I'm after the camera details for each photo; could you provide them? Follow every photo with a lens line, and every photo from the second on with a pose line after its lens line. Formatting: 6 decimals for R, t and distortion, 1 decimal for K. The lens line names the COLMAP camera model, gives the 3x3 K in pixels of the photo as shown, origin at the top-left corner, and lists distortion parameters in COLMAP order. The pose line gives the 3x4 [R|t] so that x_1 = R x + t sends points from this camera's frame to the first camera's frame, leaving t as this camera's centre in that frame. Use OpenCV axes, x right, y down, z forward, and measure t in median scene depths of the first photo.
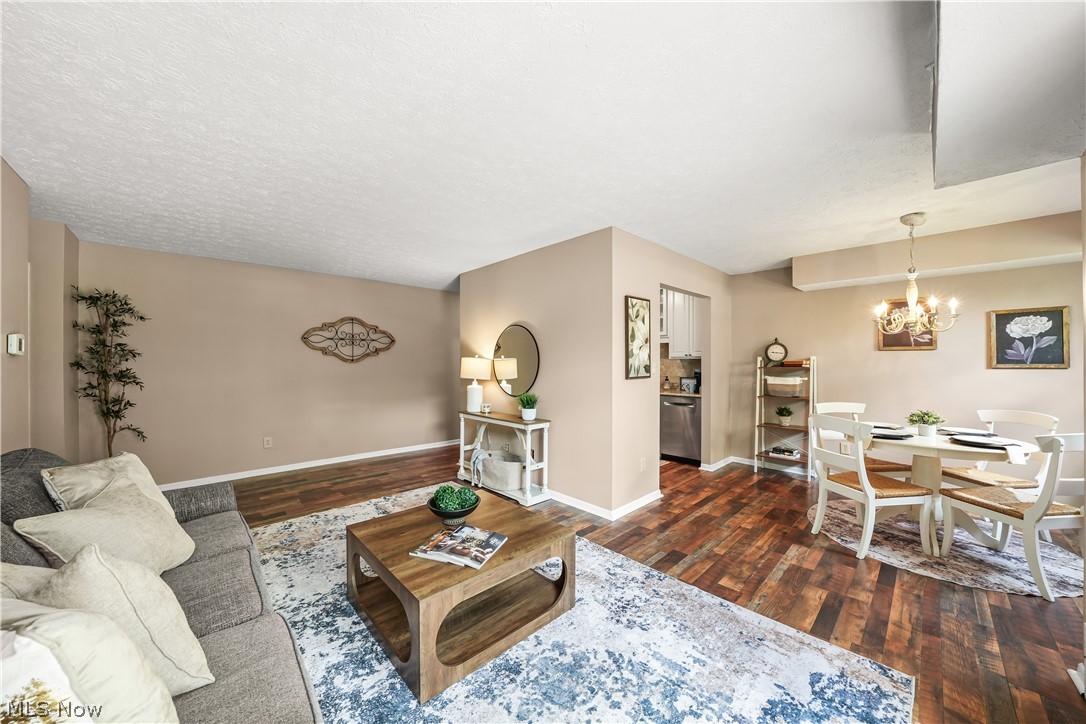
lens RADIAL K [[385.3, 0, 540.0], [0, 385.3, 364.4], [0, 0, 1]] dist [-0.007159, -0.000086]
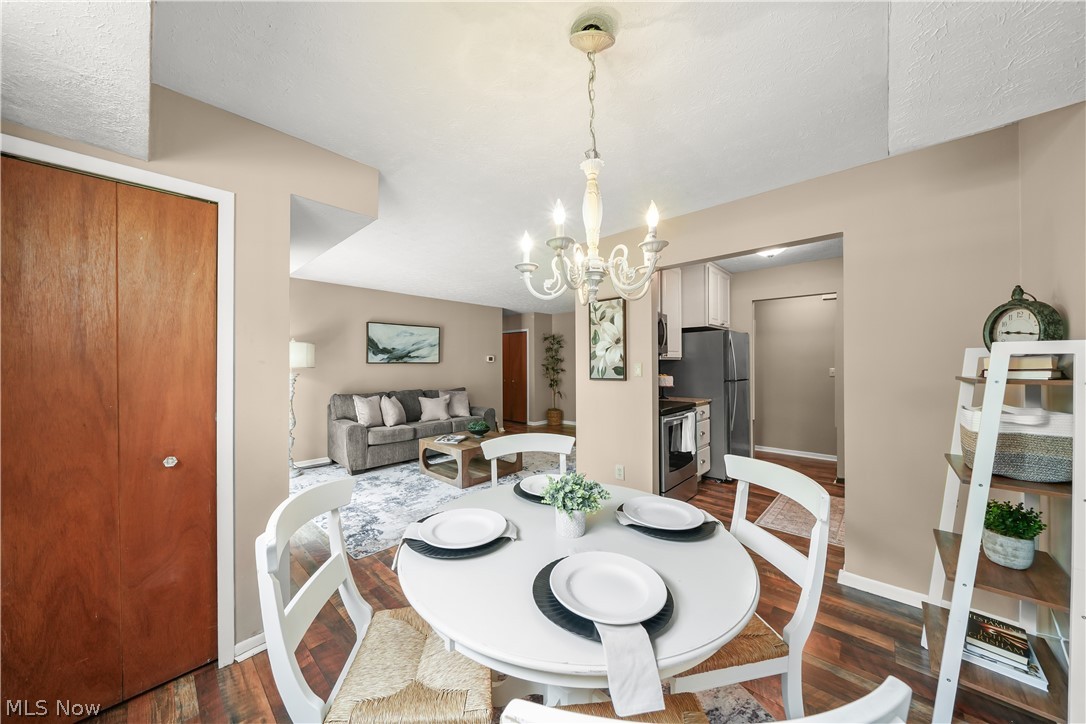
lens RADIAL K [[368.6, 0, 543.0], [0, 368.6, 362.0], [0, 0, 1]] dist [0.001684, 0.000003]
pose [[0.064555, -0.002244, -0.997912, 1.224103], [-0.001174, 0.999997, -0.002325, -0.008035], [0.997913, 0.001321, 0.064552, 0.794636]]
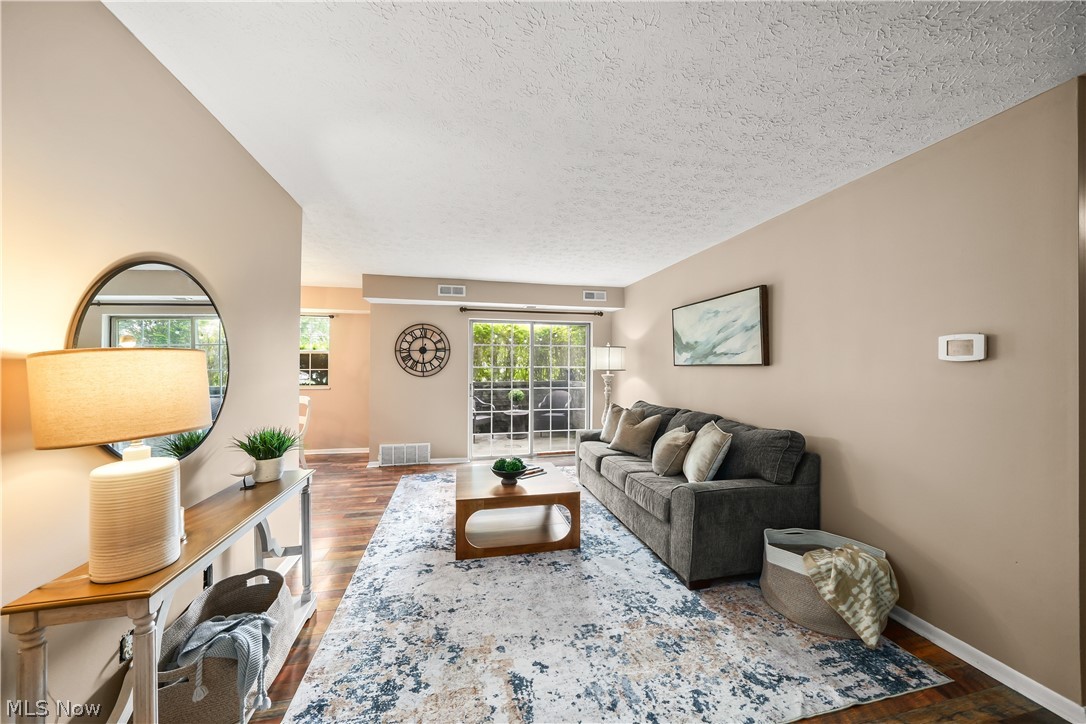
lens RADIAL K [[368.6, 0, 543.0], [0, 368.6, 362.0], [0, 0, 1]] dist [0.001684, 0.000003]
pose [[-0.862278, 0.008559, 0.506363, -0.654113], [0.004634, 0.999949, -0.009010, -0.008261], [-0.506414, -0.005423, -0.862273, 1.359783]]
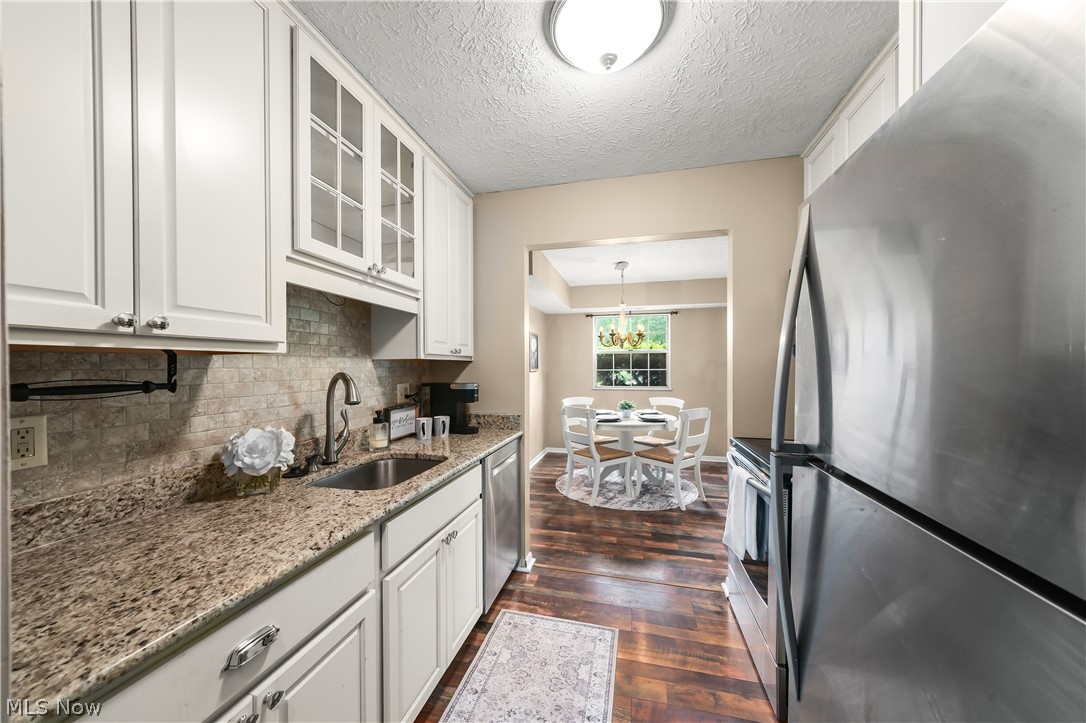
lens RADIAL K [[379.4, 0, 534.2], [0, 379.4, 371.7], [0, 0, 1]] dist [-0.012755, 0.000043]
pose [[-0.524943, -0.006712, 0.851111, -0.038132], [0.008116, 0.999884, 0.012891, -0.010039], [-0.851099, 0.013675, -0.524827, 1.748123]]
